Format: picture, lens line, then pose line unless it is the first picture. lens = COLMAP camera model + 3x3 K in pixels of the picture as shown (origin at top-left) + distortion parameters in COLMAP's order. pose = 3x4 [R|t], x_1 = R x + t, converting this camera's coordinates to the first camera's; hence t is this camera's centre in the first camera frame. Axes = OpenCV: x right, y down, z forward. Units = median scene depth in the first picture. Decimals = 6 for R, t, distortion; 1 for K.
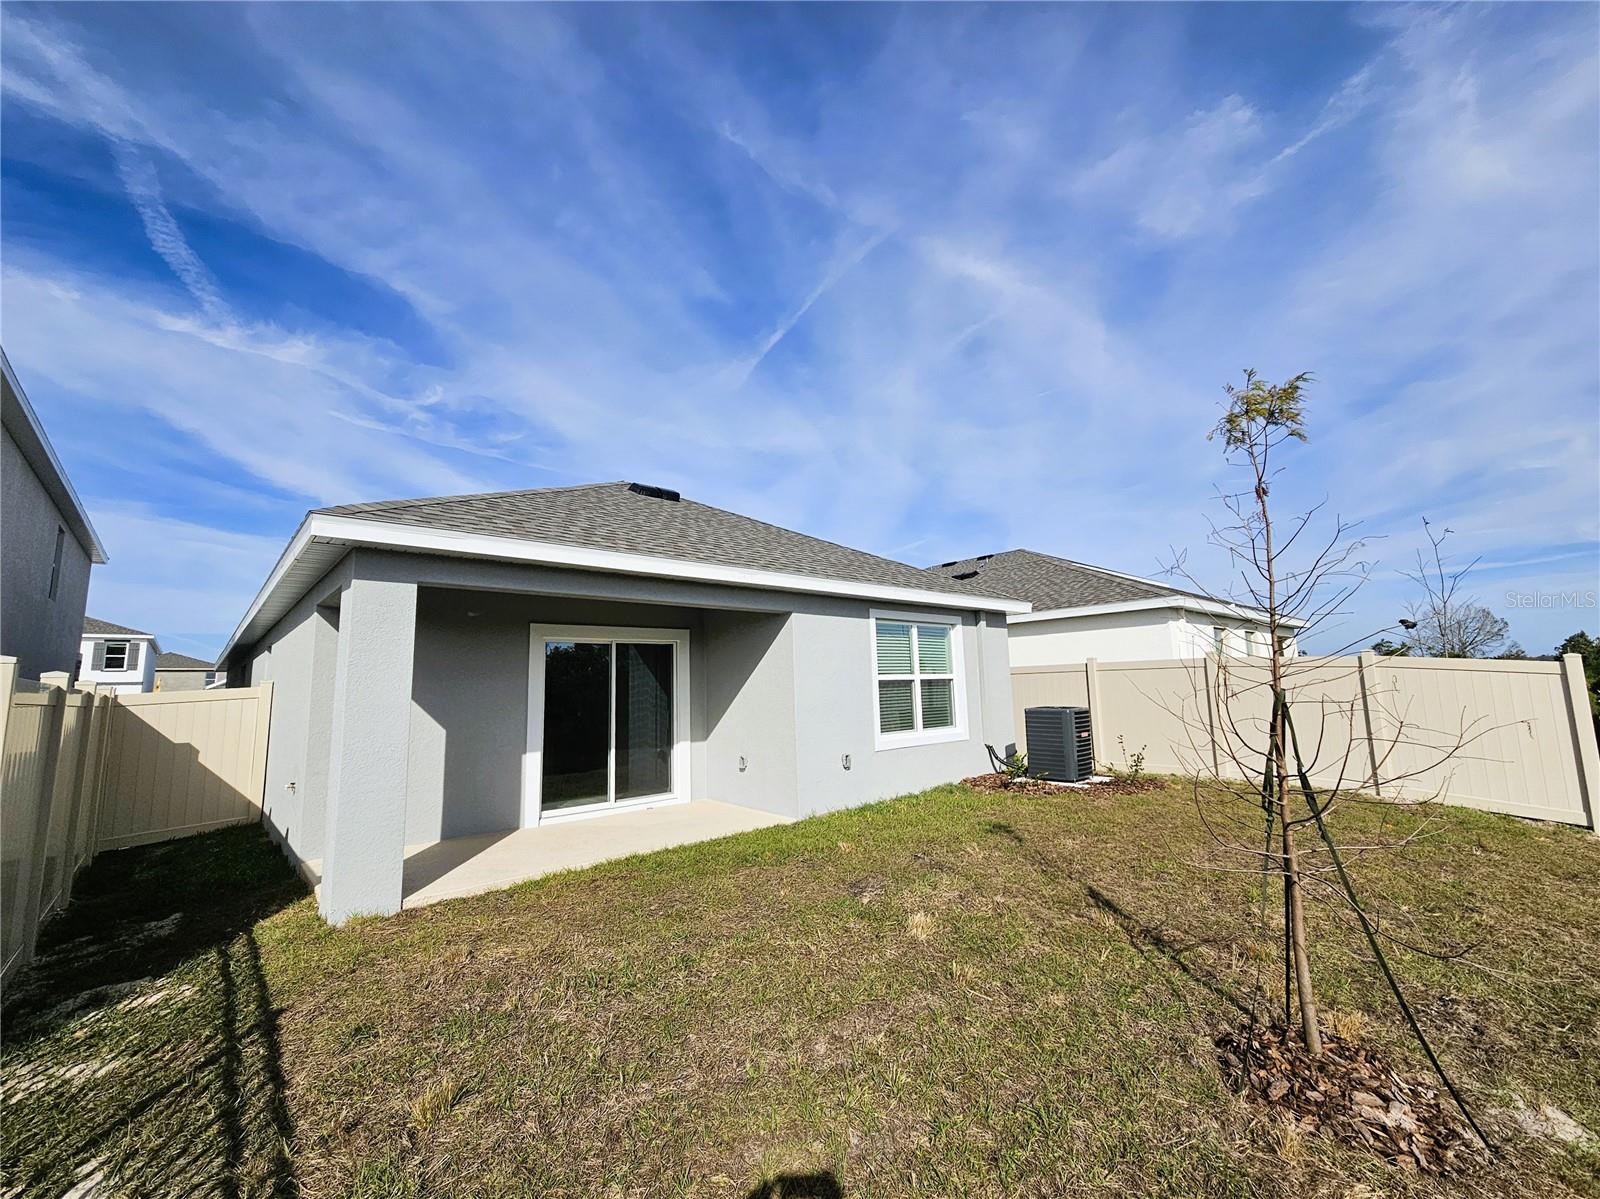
lens RADIAL K [[682.4, 0, 801.7], [0, 682.4, 590.6], [0, 0, 1]] dist [0.002841, 0.000099]
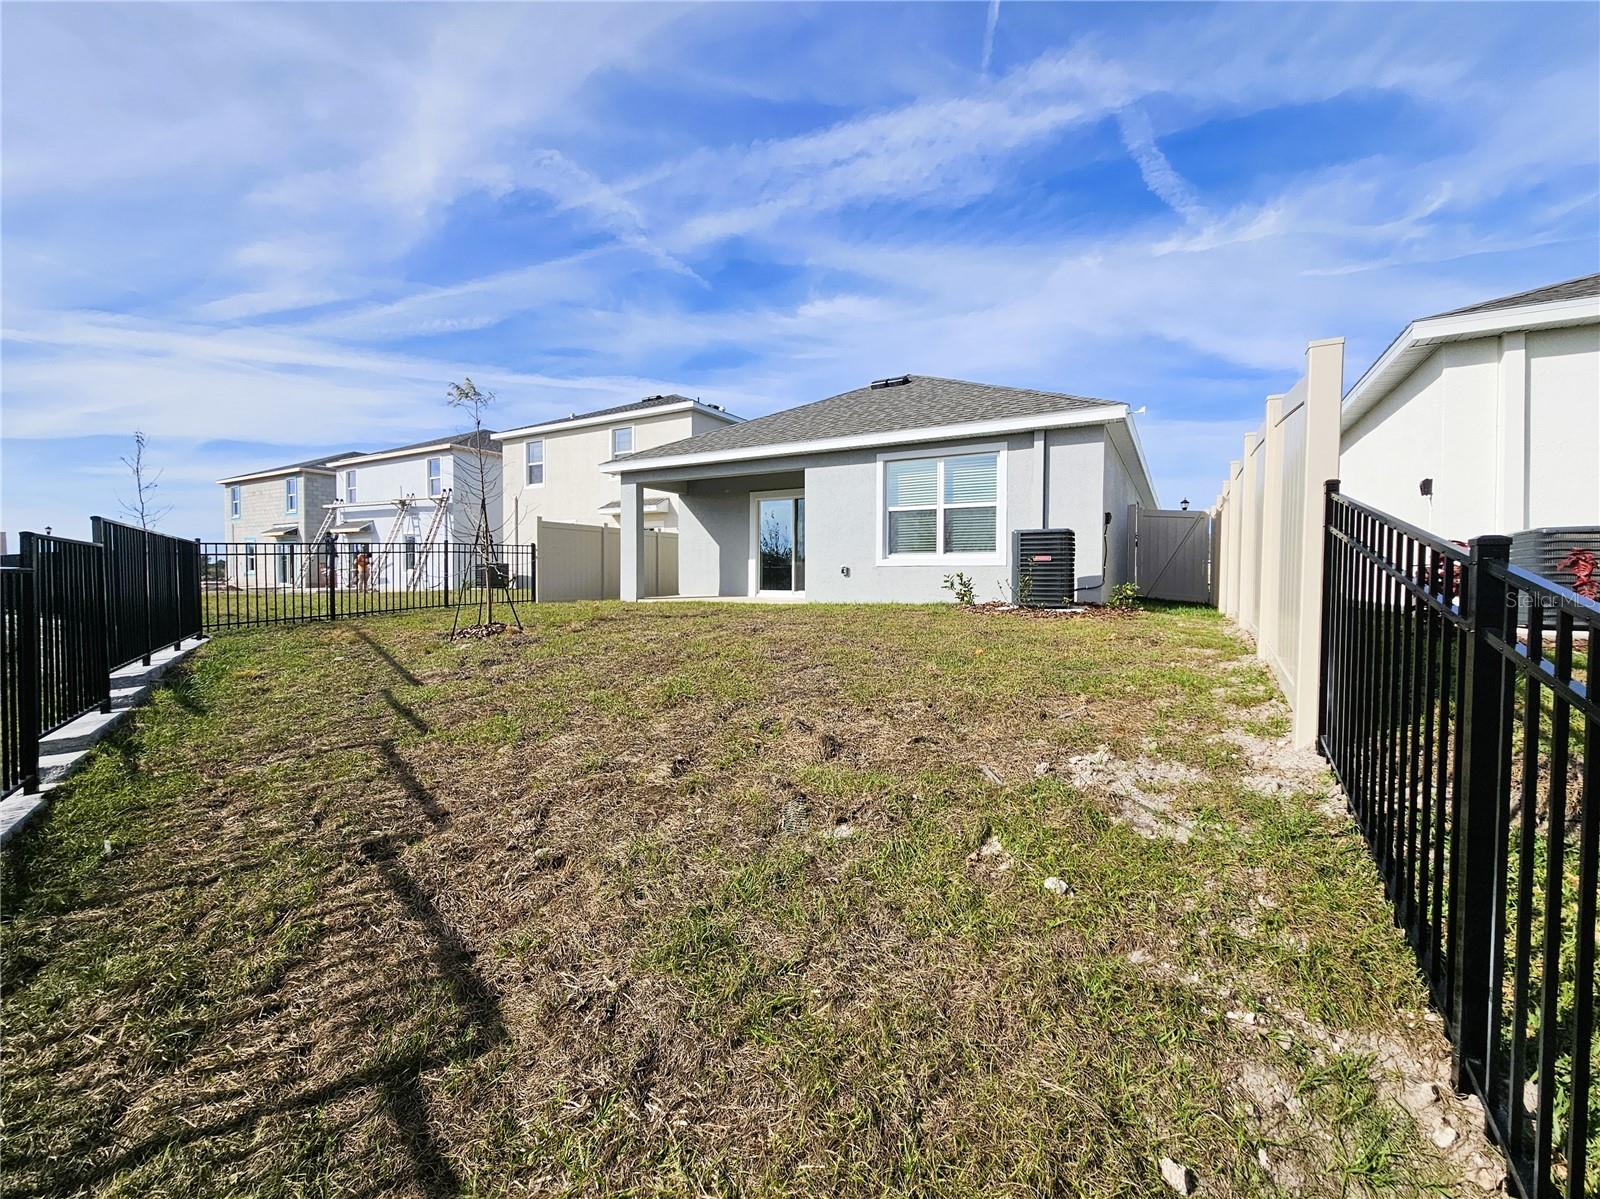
lens RADIAL K [[682.4, 0, 801.7], [0, 682.4, 590.6], [0, 0, 1]] dist [0.002841, 0.000099]
pose [[0.283846, 0.049098, -0.957612, 1.274391], [0.124023, 0.988419, 0.087439, 0.147330], [0.950815, -0.143585, 0.274470, 0.491736]]
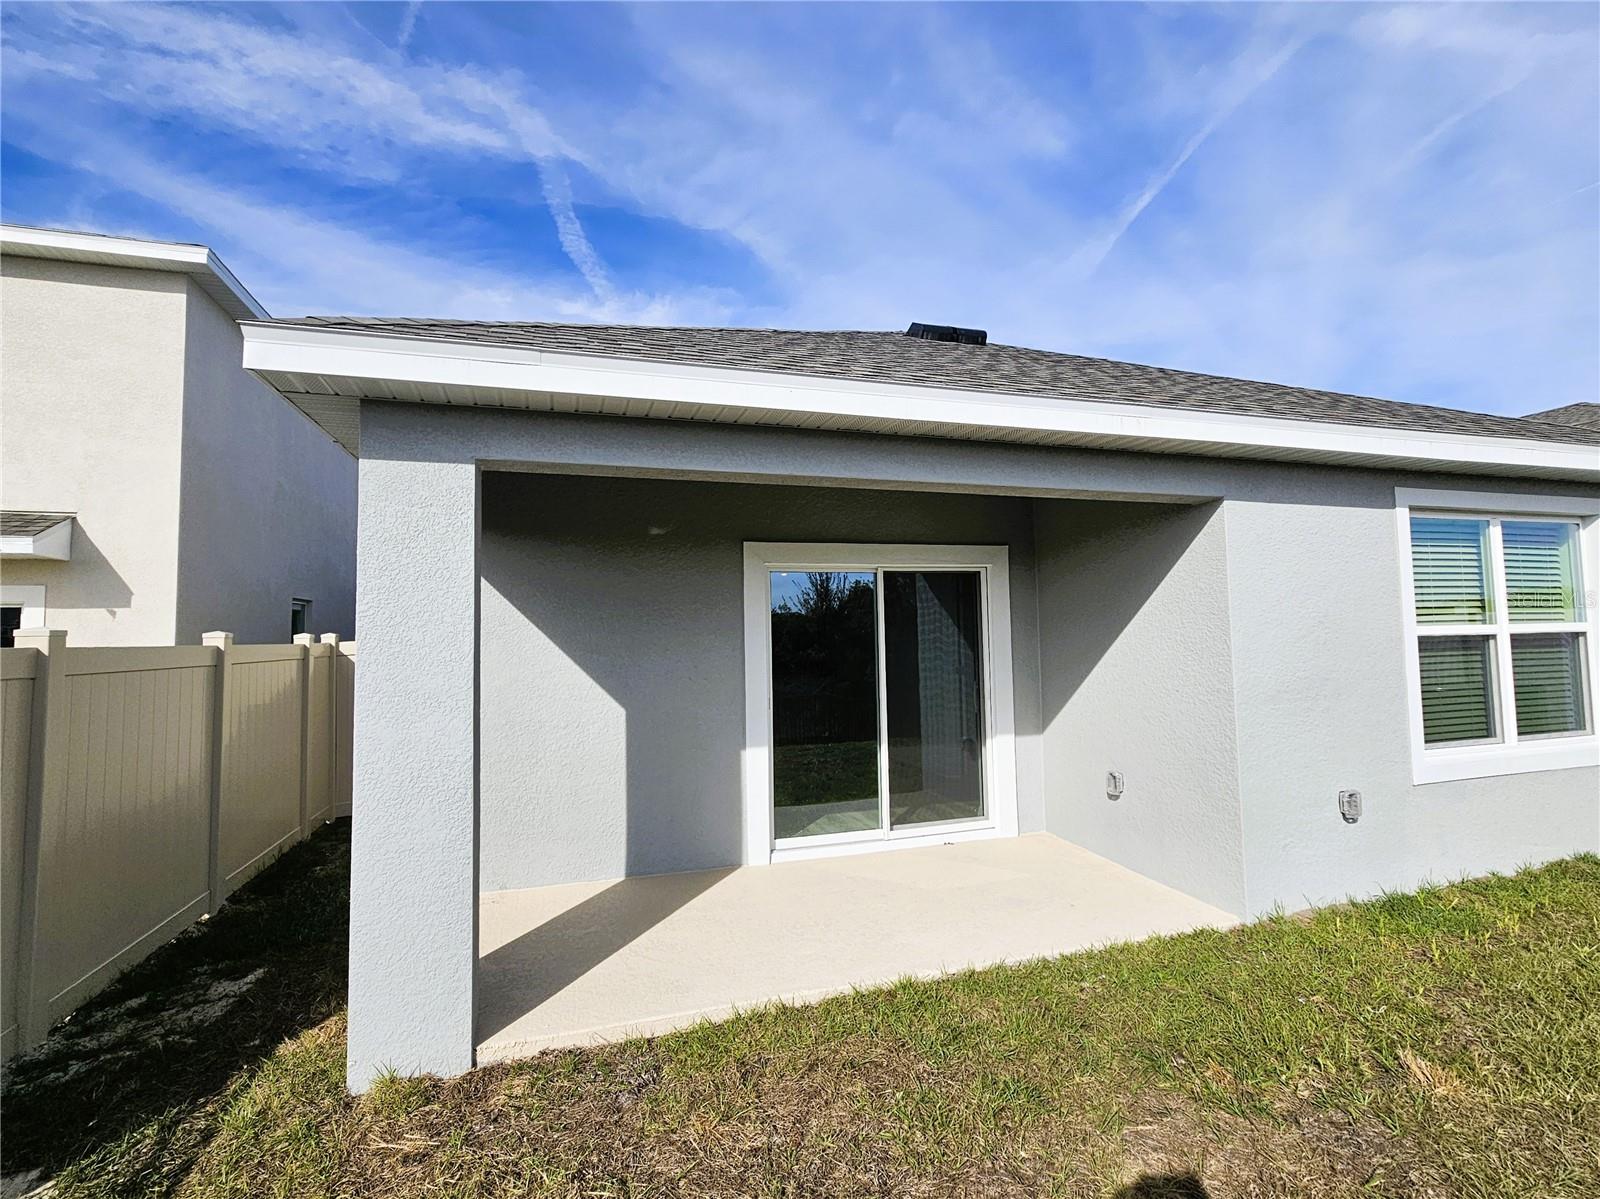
lens RADIAL K [[700.8, 0, 825.8], [0, 700.8, 572.1], [0, 0, 1]] dist [0.003424, -0.000457]
pose [[0.902936, -0.013083, -0.429576, -0.048434], [0.053028, 0.995291, 0.081147, 0.024687], [0.426491, -0.096050, 0.899378, 0.392085]]
